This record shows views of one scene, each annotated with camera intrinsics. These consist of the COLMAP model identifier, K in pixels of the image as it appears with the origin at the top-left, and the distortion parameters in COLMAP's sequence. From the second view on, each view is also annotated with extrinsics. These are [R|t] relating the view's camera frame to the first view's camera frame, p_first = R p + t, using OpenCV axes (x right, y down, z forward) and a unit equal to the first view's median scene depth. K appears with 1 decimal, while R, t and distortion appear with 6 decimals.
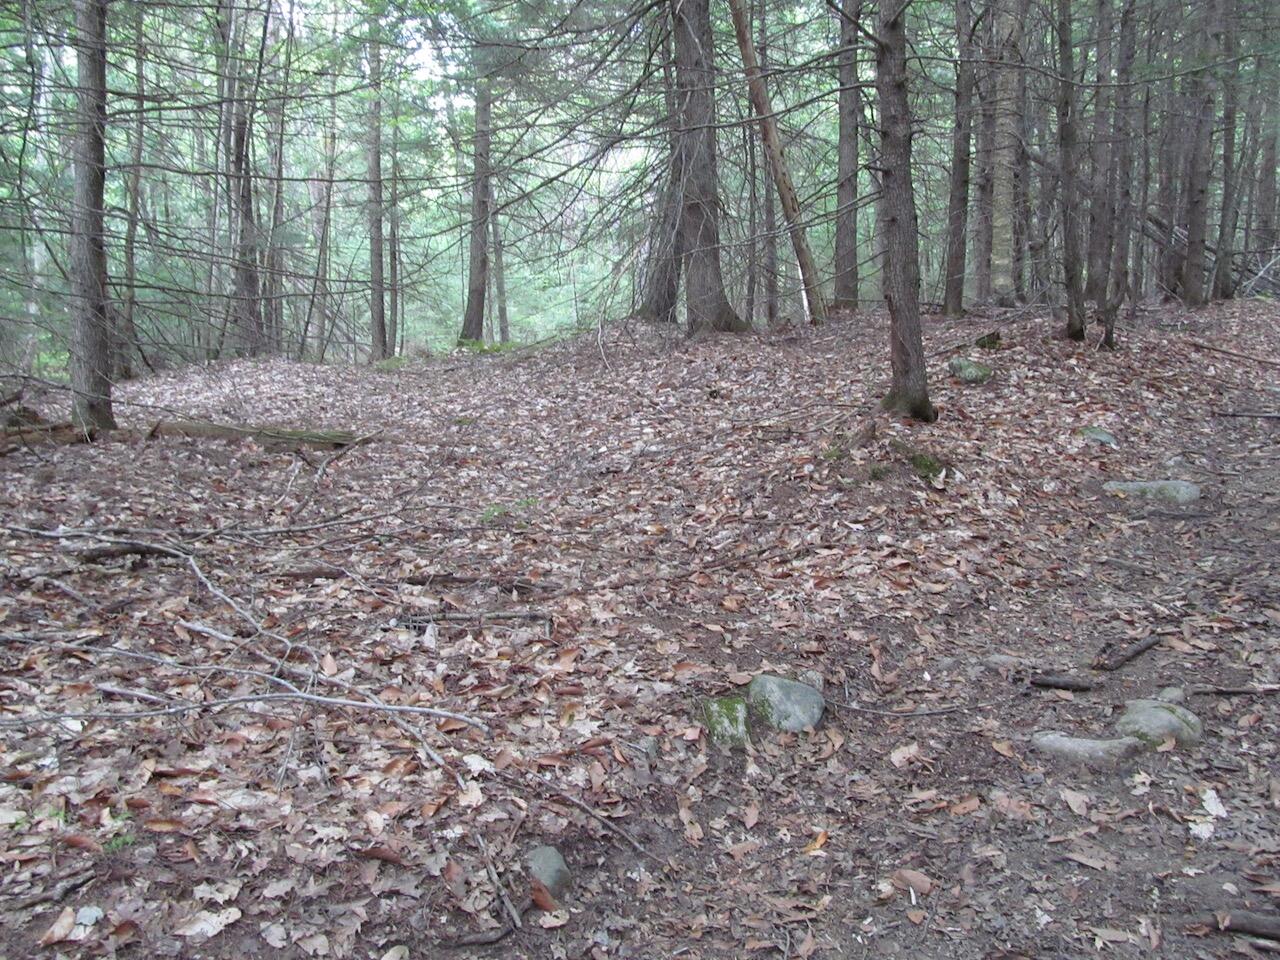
lens RADIAL K [[1054.6, 0, 640.9], [0, 1054.6, 479.5], [0, 0, 1]] dist [-0.080488, 0.039830]
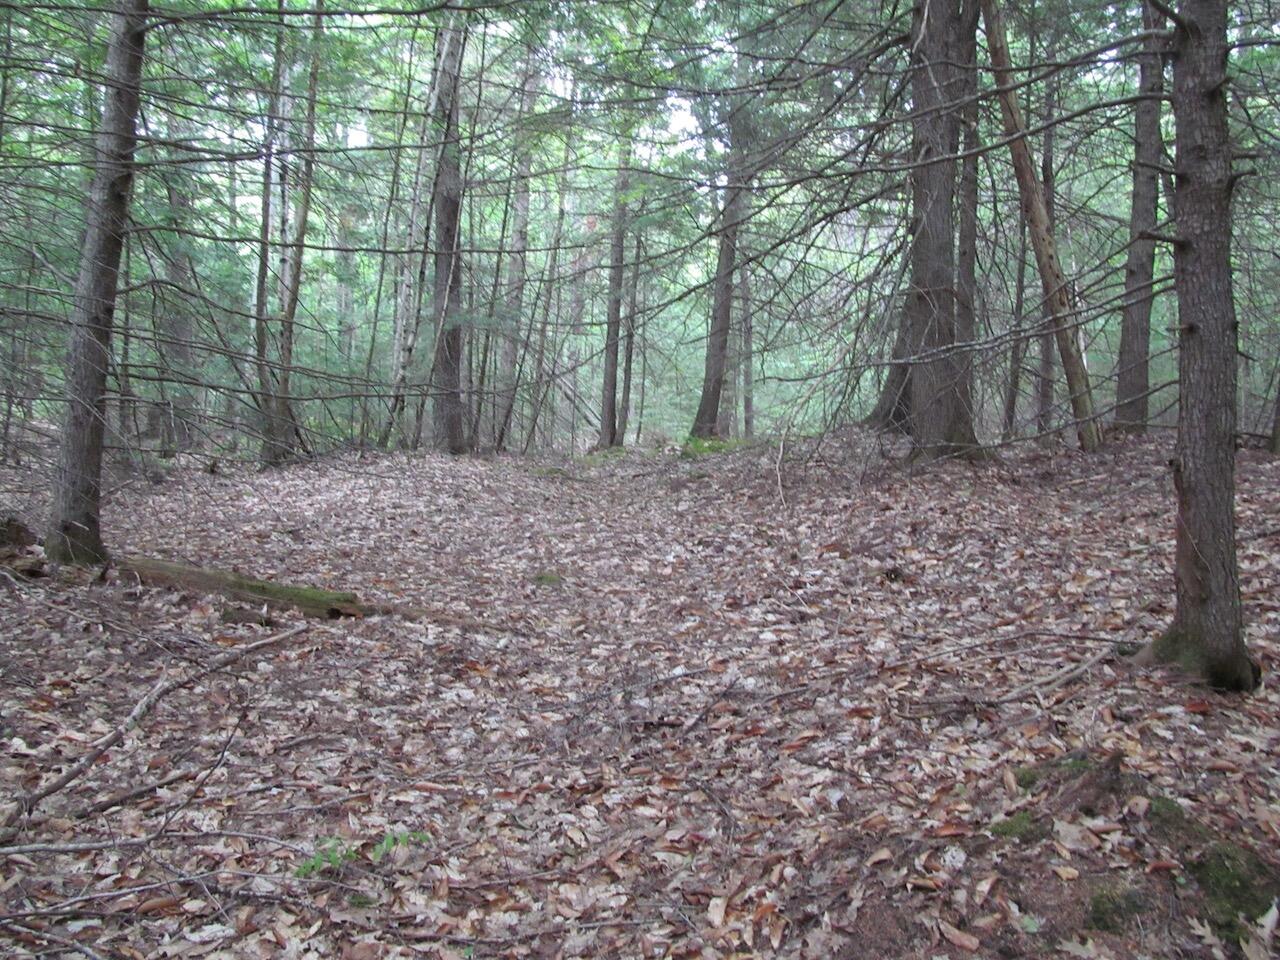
lens RADIAL K [[1054.6, 0, 637.0], [0, 1054.6, 480.0], [0, 0, 1]] dist [-0.080488, 0.039830]
pose [[0.963574, 0.063007, -0.259914, 0.081138], [-0.082637, 0.994439, -0.065291, -0.082635], [0.254354, 0.084391, 0.963422, 0.309466]]
